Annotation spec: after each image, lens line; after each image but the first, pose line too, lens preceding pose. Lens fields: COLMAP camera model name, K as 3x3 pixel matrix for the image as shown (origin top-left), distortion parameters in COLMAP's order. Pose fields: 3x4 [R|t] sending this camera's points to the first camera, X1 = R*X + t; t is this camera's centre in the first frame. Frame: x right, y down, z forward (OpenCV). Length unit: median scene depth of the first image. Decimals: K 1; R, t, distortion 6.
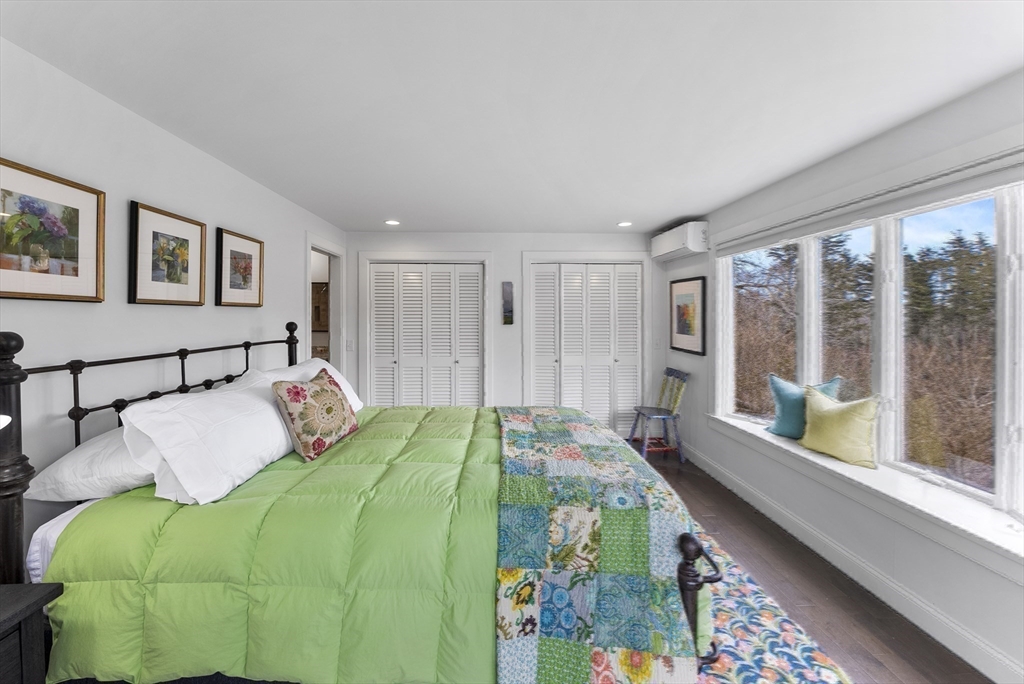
lens RADIAL K [[417.9, 0, 514.6], [0, 417.9, 330.4], [0, 0, 1]] dist [0.002038, 0.000079]
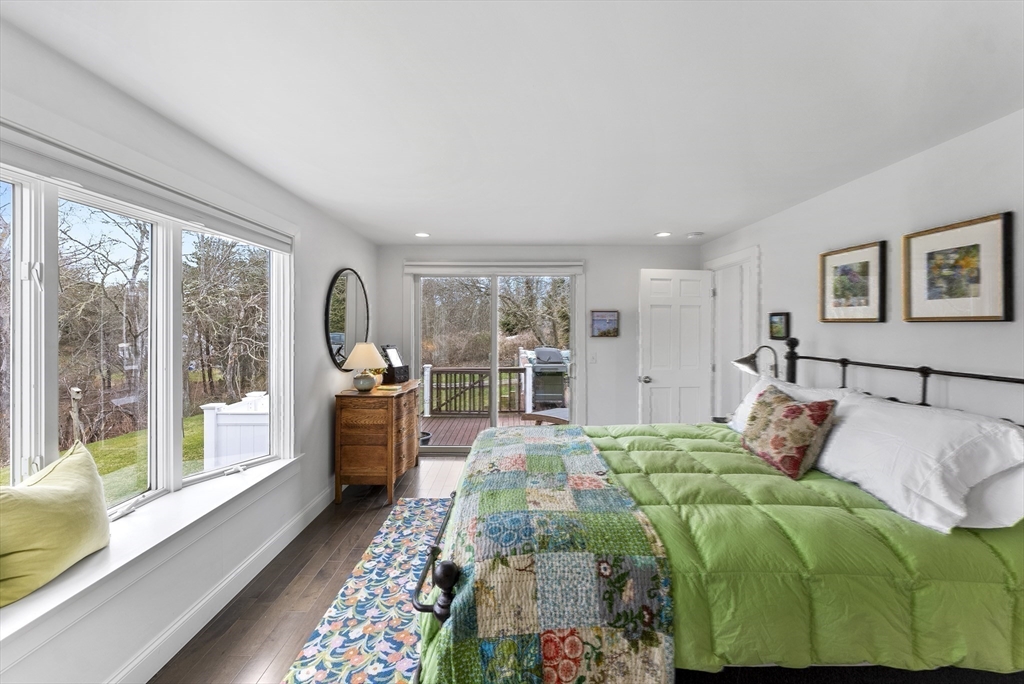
lens RADIAL K [[417.9, 0, 514.6], [0, 417.9, 330.4], [0, 0, 1]] dist [0.002038, 0.000079]
pose [[-0.998743, -0.002946, 0.050036, 0.123470], [-0.000553, 0.998859, 0.047761, -0.088970], [-0.050119, 0.047673, -0.997605, 2.065121]]
